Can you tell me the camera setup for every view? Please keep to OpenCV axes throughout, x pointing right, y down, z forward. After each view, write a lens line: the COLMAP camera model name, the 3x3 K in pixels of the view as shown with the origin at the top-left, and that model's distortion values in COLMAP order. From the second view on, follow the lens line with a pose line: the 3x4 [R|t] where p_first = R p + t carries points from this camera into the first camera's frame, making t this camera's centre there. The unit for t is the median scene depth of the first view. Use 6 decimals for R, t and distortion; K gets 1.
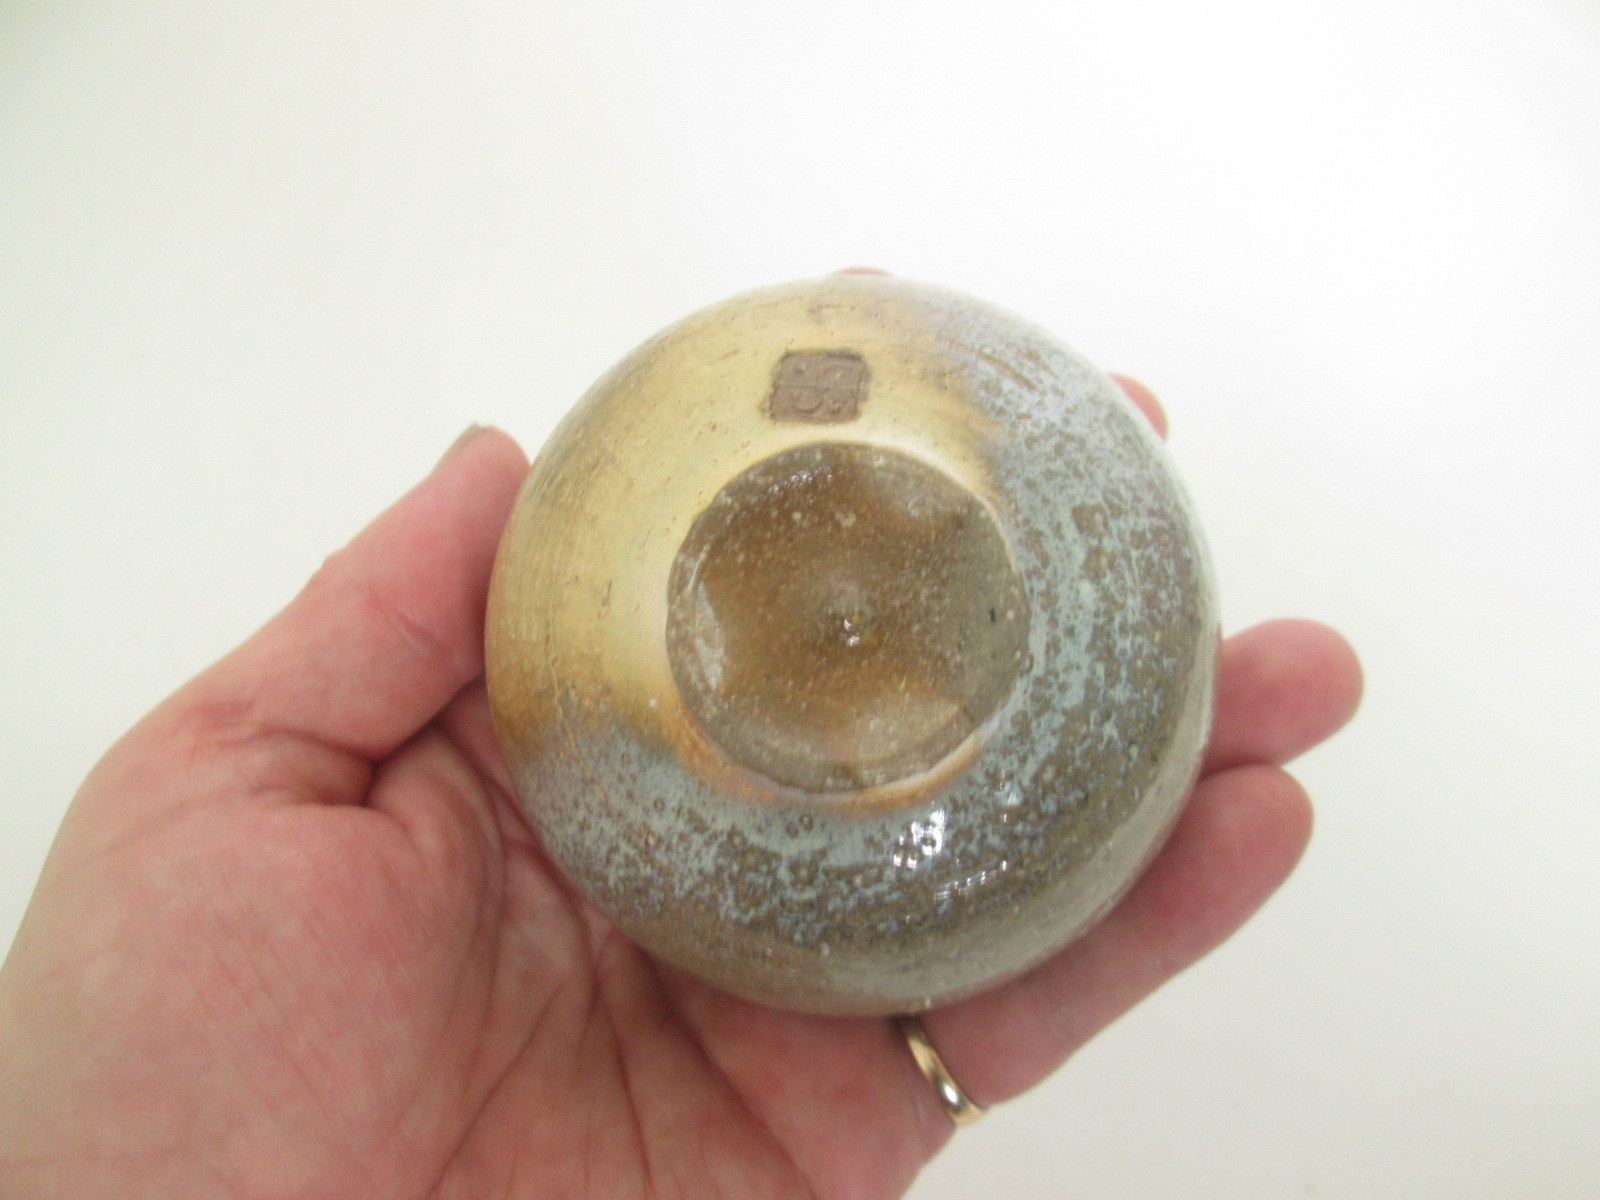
lens RADIAL K [[1278.8, 0, 800.6], [0, 1278.8, 565.0], [0, 0, 1]] dist [-0.004029, -0.000444]
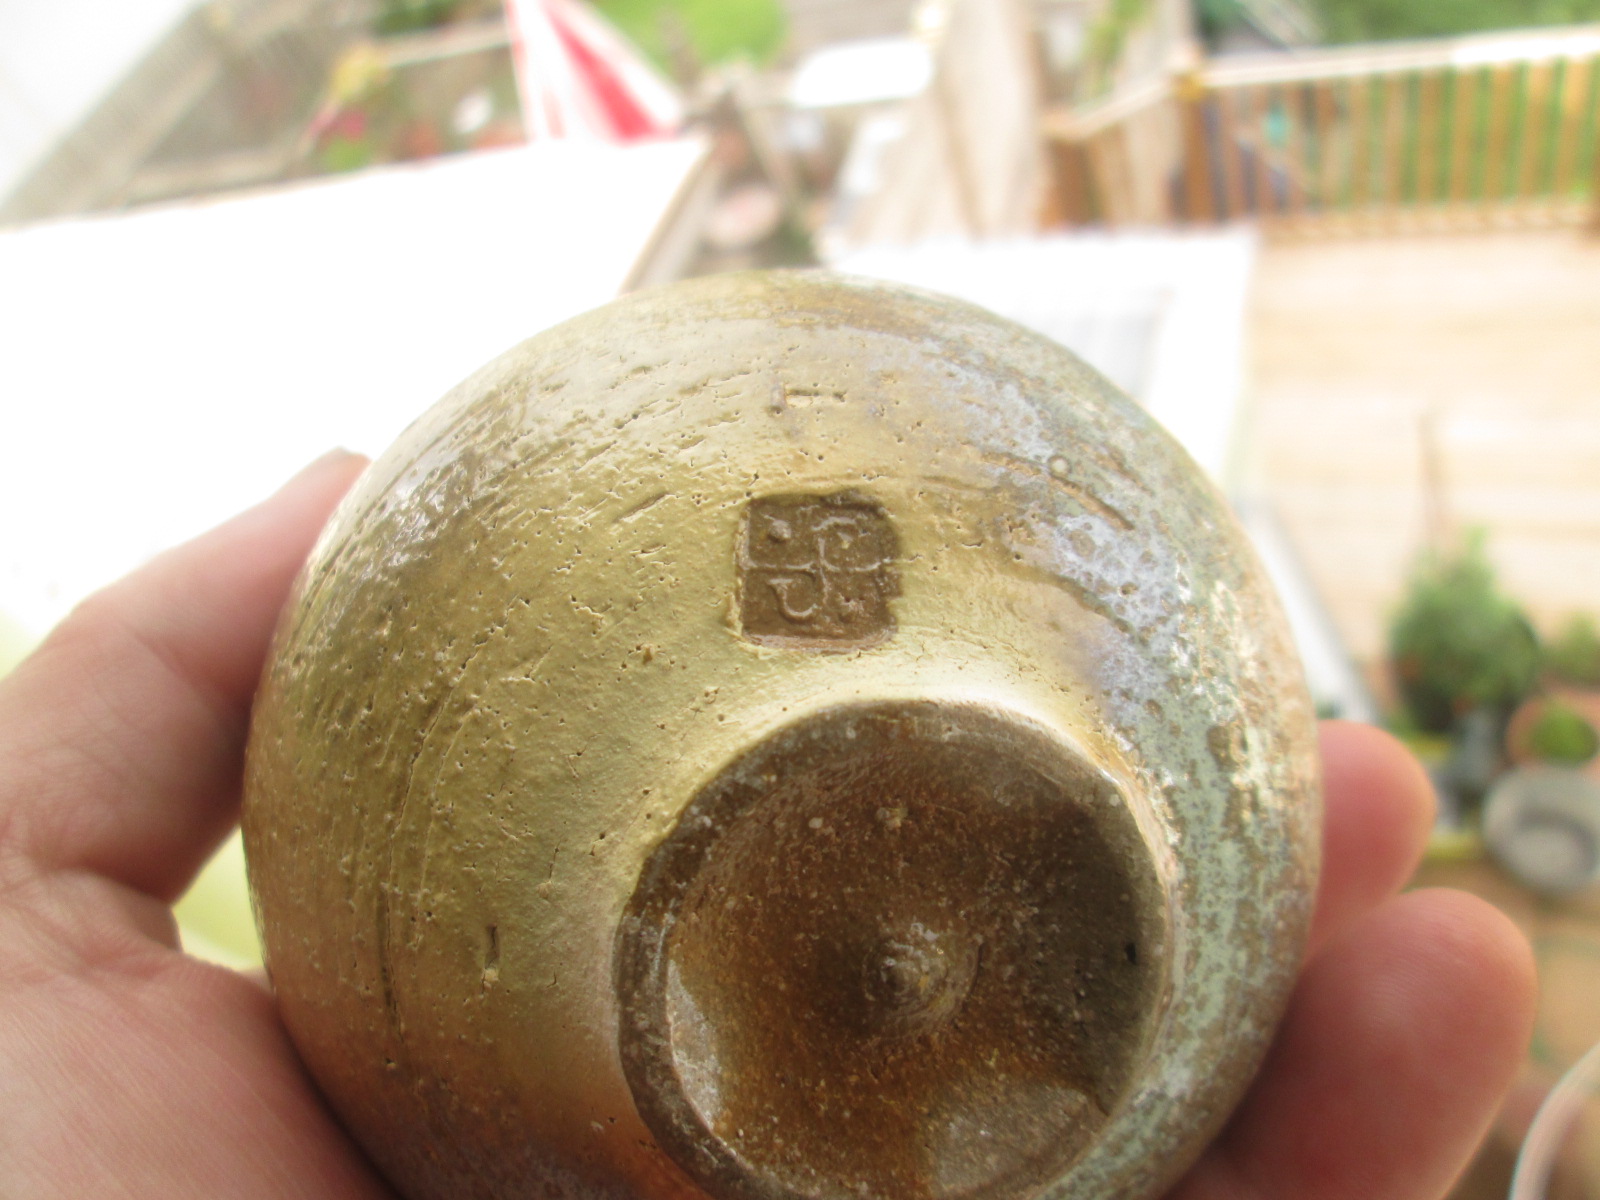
lens RADIAL K [[1266.0, 0, 800.0], [0, 1266.0, 600.0], [0, 0, 1]] dist [-0.001050, 0.000502]
pose [[0.969350, -0.097664, 0.225439, -0.135365], [0.034097, 0.962193, 0.270226, -0.303141], [-0.243307, -0.254257, 0.936032, 0.474348]]
